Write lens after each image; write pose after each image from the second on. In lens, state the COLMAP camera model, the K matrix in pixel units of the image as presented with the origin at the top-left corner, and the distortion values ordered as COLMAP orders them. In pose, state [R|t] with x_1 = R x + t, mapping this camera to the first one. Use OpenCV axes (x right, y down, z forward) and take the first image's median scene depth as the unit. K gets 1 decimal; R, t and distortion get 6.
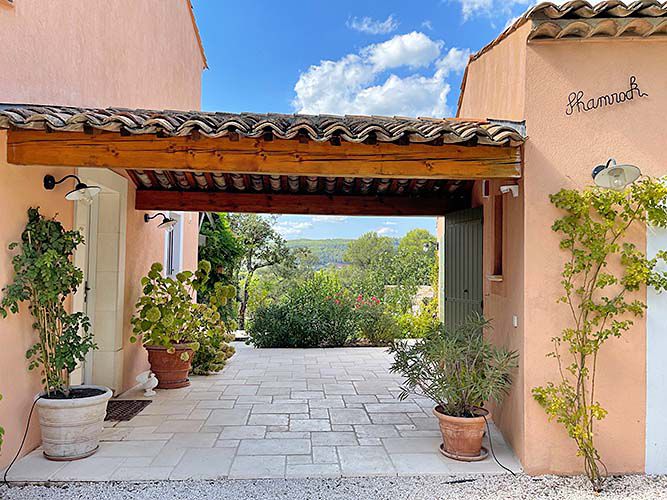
lens RADIAL K [[502.1, 0, 333.5], [0, 502.1, 250.0], [0, 0, 1]] dist [0.009475, -0.001331]
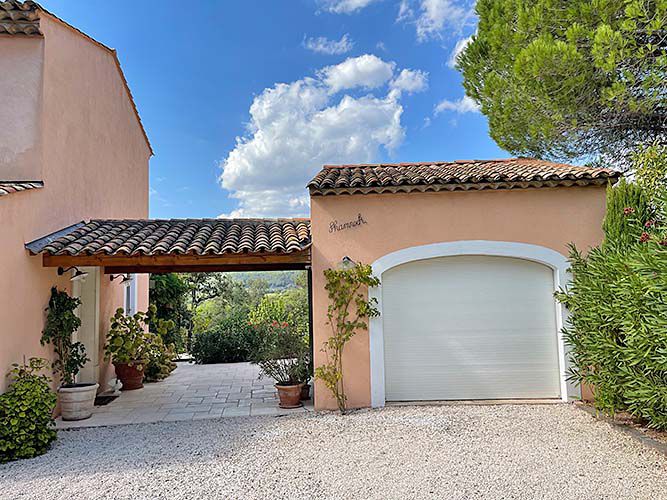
lens RADIAL K [[500.4, 0, 333.5], [0, 500.4, 250.0], [0, 0, 1]] dist [0.048602, 0.000250]
pose [[0.996217, -0.033049, 0.080369, 0.192232], [0.036258, 0.998589, -0.038805, -0.072240], [-0.078973, 0.041573, 0.996009, -0.634593]]
